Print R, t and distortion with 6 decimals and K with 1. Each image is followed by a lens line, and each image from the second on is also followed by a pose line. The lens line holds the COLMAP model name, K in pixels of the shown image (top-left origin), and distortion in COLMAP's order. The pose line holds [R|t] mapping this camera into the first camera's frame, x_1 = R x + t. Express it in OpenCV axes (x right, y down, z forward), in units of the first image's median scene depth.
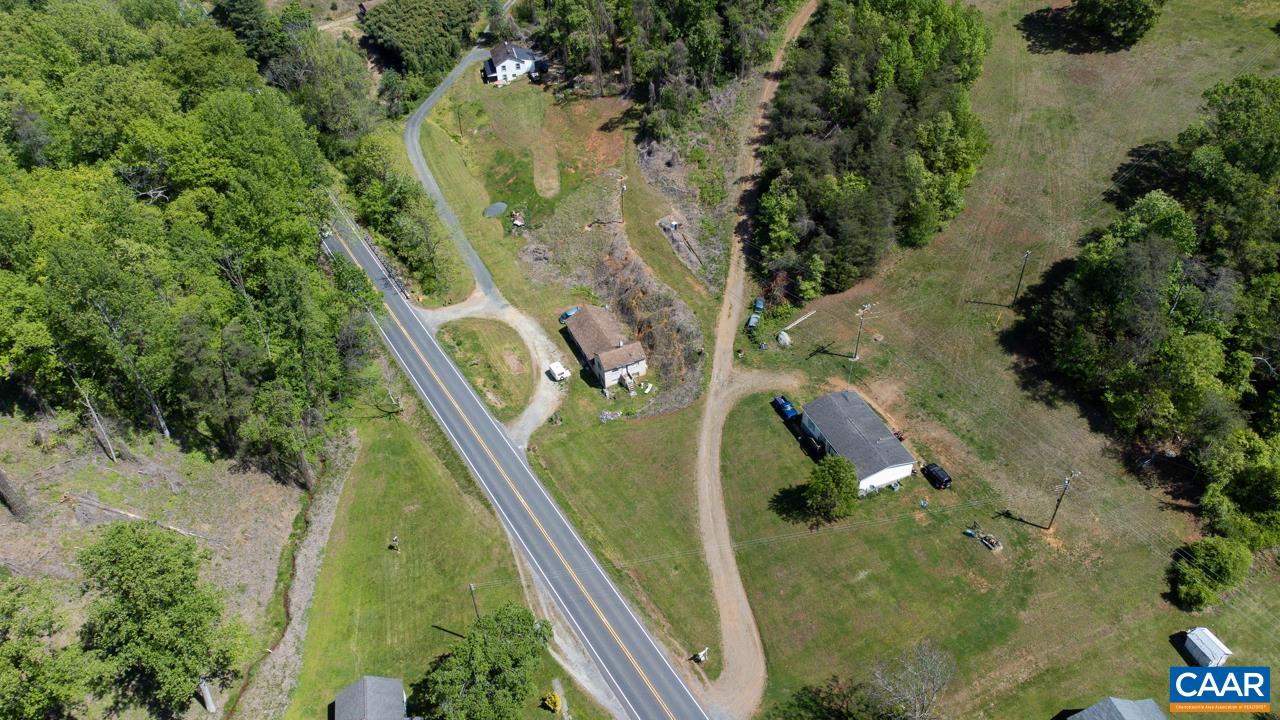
lens RADIAL K [[957.8, 0, 607.2], [0, 957.8, 364.9], [0, 0, 1]] dist [0.002550, -0.001613]
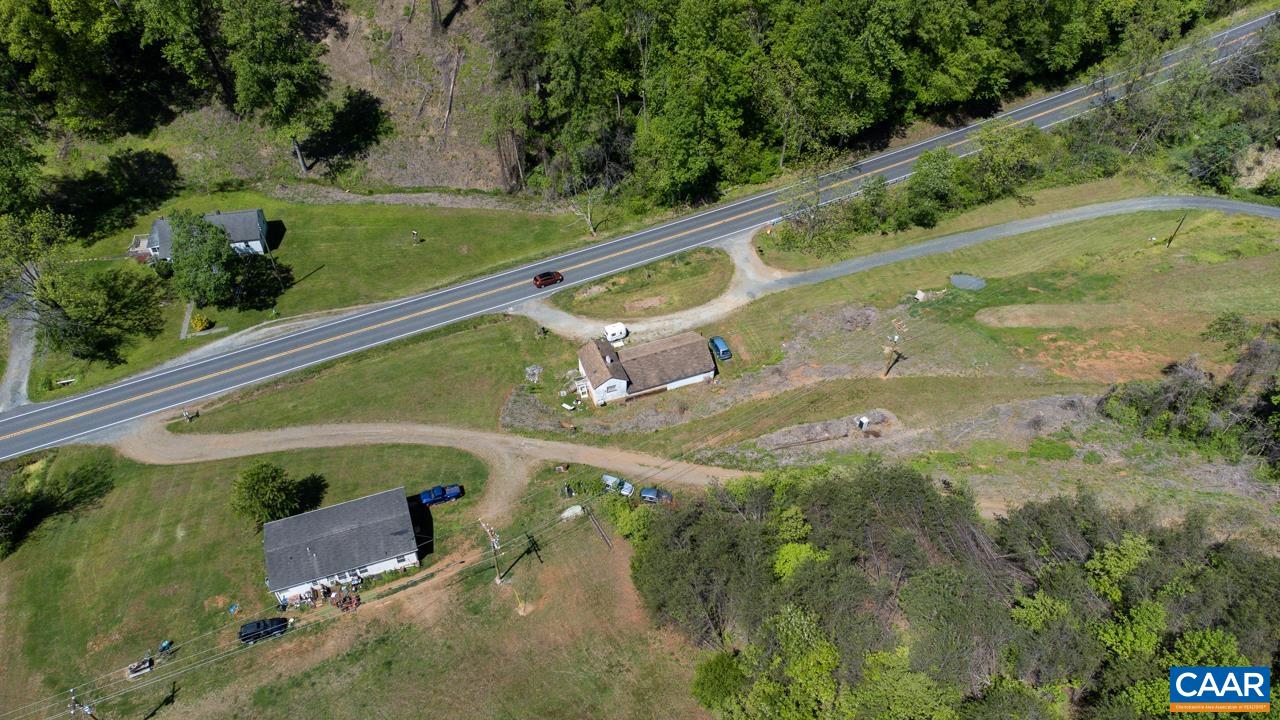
lens RADIAL K [[928.9, 0, 640.0], [0, 928.9, 360.0], [0, 0, 1]] dist [0.057584, 0.003058]
pose [[-0.038991, 0.765083, -0.642750, 0.506740], [-0.657185, 0.464913, 0.593265, -0.493787], [0.752720, 0.445538, 0.484674, 0.591163]]
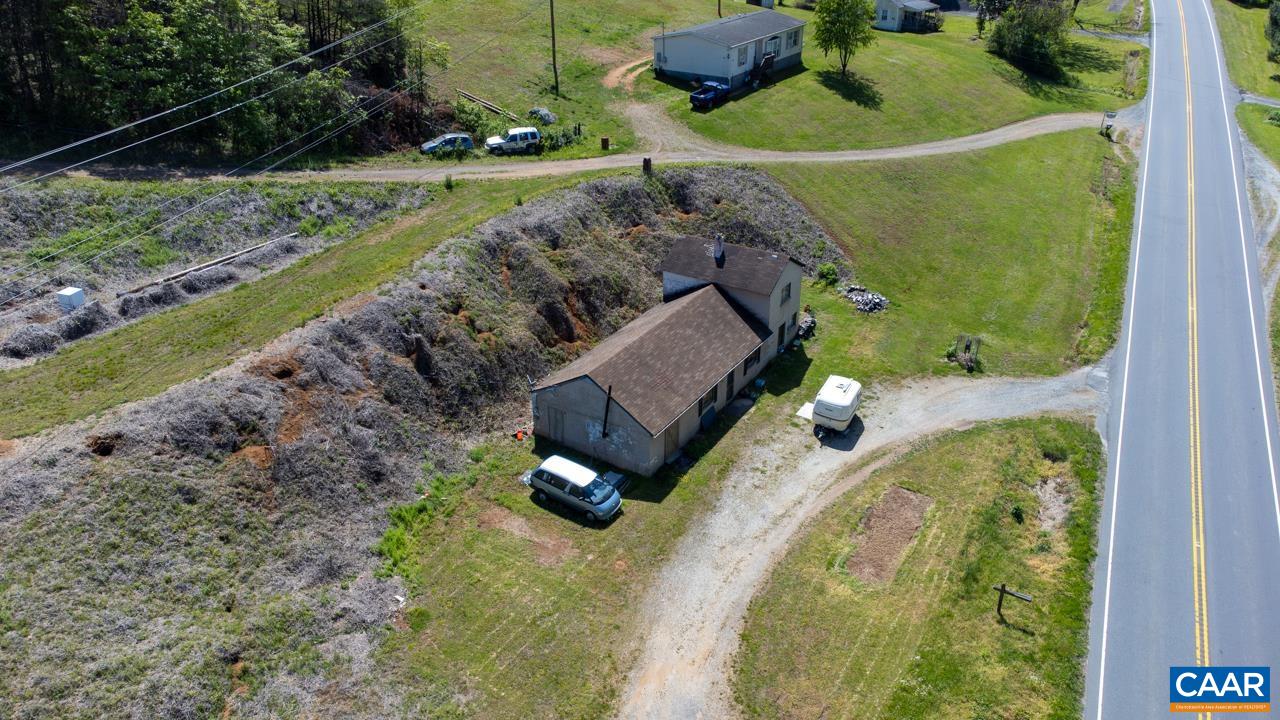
lens RADIAL K [[944.8, 0, 640.0], [0, 944.8, 360.0], [0, 0, 1]] dist [0.044590, 0.002959]
pose [[-0.565607, -0.351958, 0.745798, -0.241530], [0.564154, 0.494498, 0.661213, -0.244265], [-0.601515, 0.794731, -0.081133, 1.022598]]
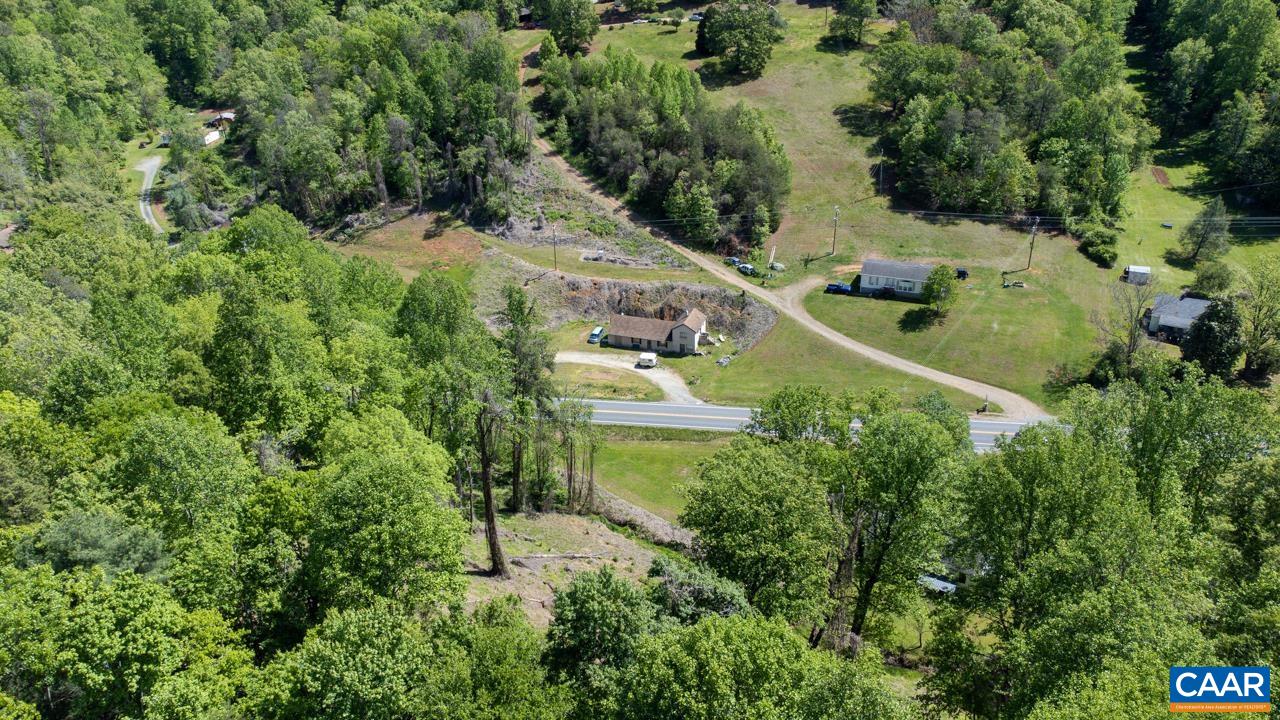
lens RADIAL K [[944.8, 0, 640.0], [0, 944.8, 360.0], [0, 0, 1]] dist [0.044590, 0.002959]
pose [[0.675000, -0.313683, 0.667817, -0.764299], [0.482668, 0.872312, -0.078123, 0.085367], [-0.558039, 0.375067, 0.740215, 0.190358]]
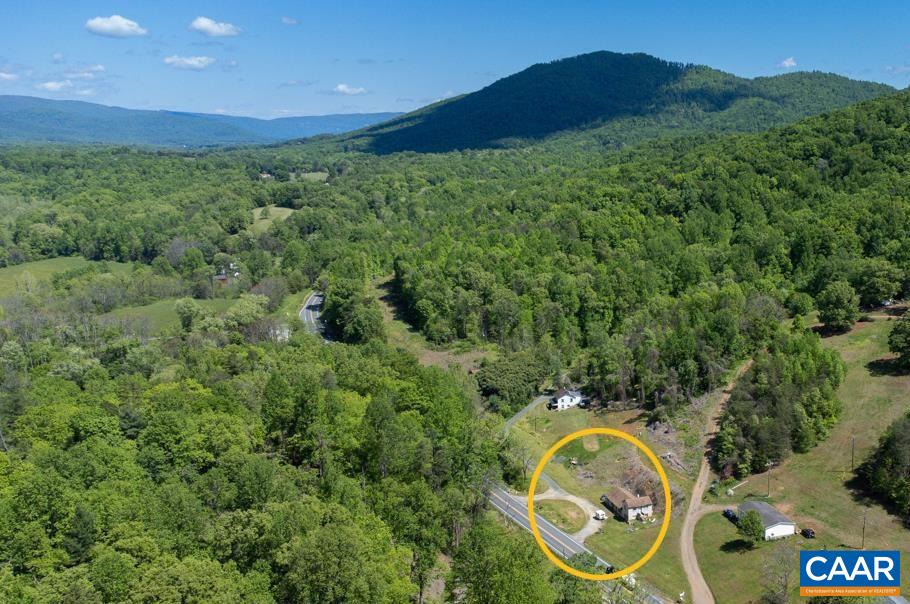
lens RADIAL K [[928.8, 0, 455.0], [0, 928.8, 302.0], [0, 0, 1]] dist [-0.147870, 0.023975]
pose [[0.984710, 0.035999, -0.170441, -0.040953], [-0.120009, 0.849388, -0.513943, 0.558341], [0.126269, 0.526539, 0.840721, -0.627908]]
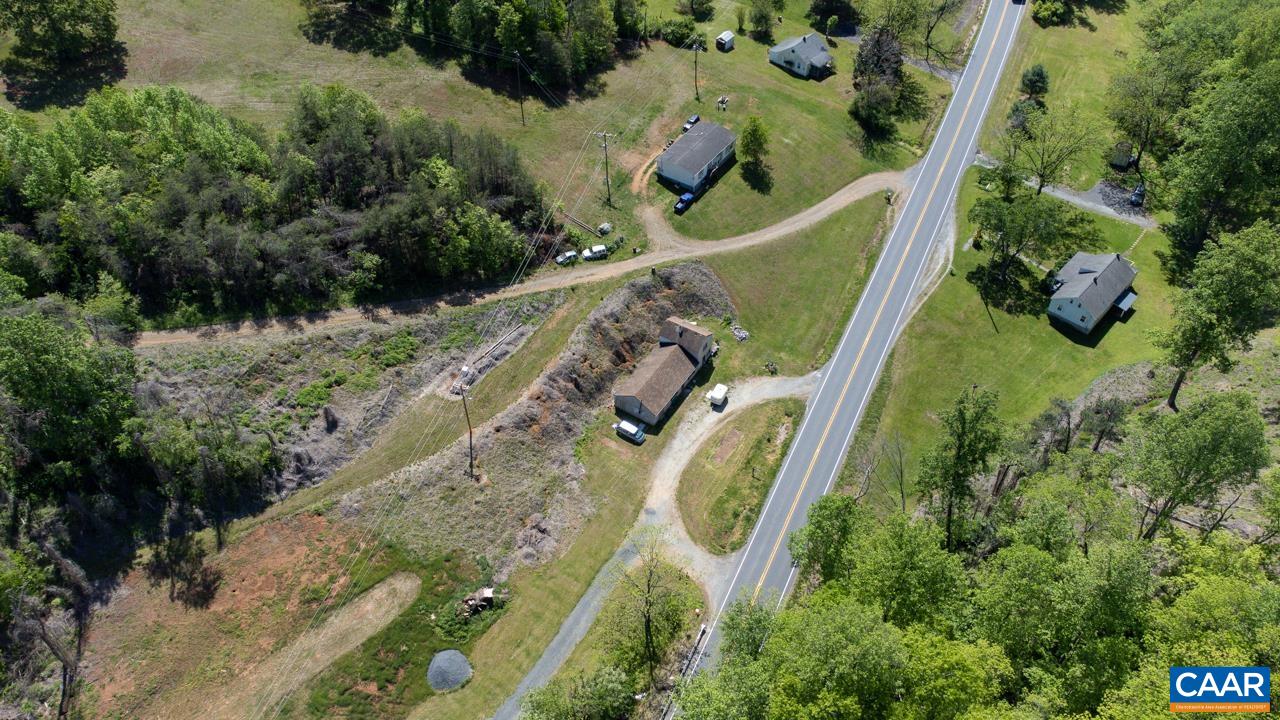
lens RADIAL K [[944.8, 0, 640.0], [0, 944.8, 360.0], [0, 0, 1]] dist [0.044590, 0.002959]
pose [[-0.563710, -0.569959, 0.597810, -0.528541], [0.567487, 0.258639, 0.781706, -0.750705], [-0.600158, 0.779905, 0.177647, 0.828653]]
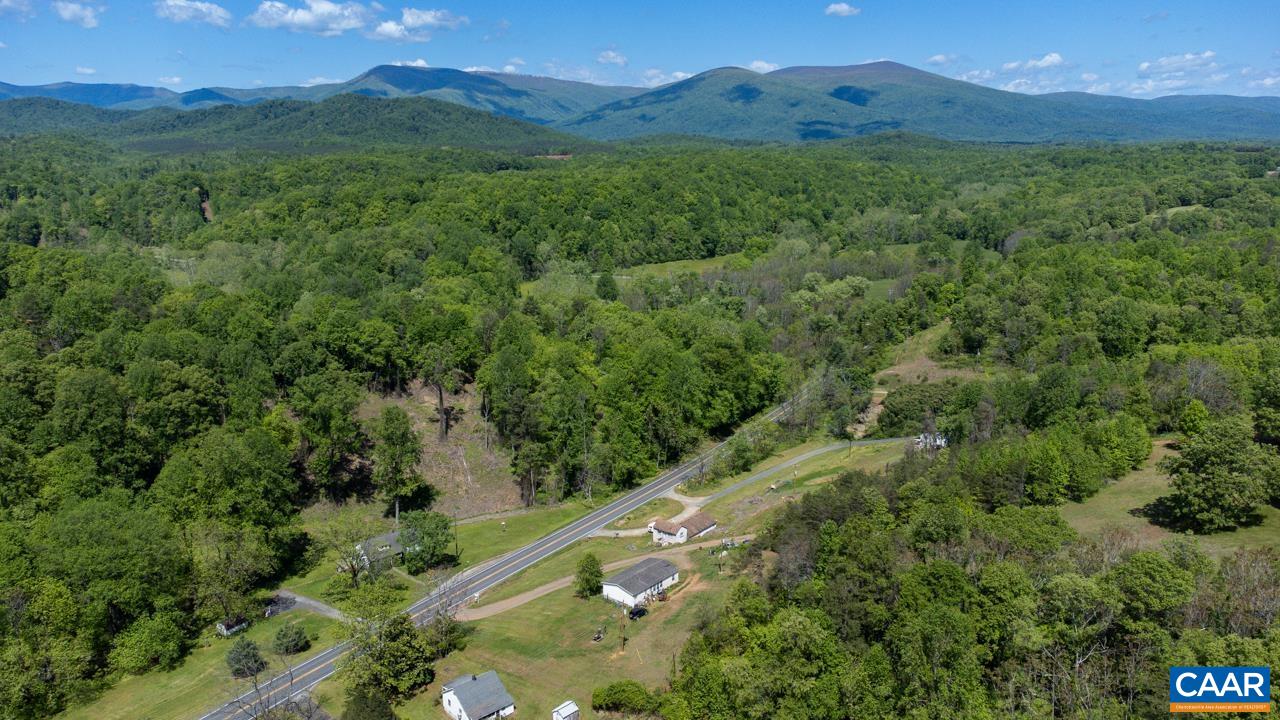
lens RADIAL K [[944.8, 0, 640.0], [0, 944.8, 360.0], [0, 0, 1]] dist [0.044590, 0.002959]
pose [[0.478789, 0.244404, -0.843225, 1.158506], [-0.593638, 0.797740, -0.105851, -0.033392], [0.646804, 0.551251, 0.527037, 0.003432]]
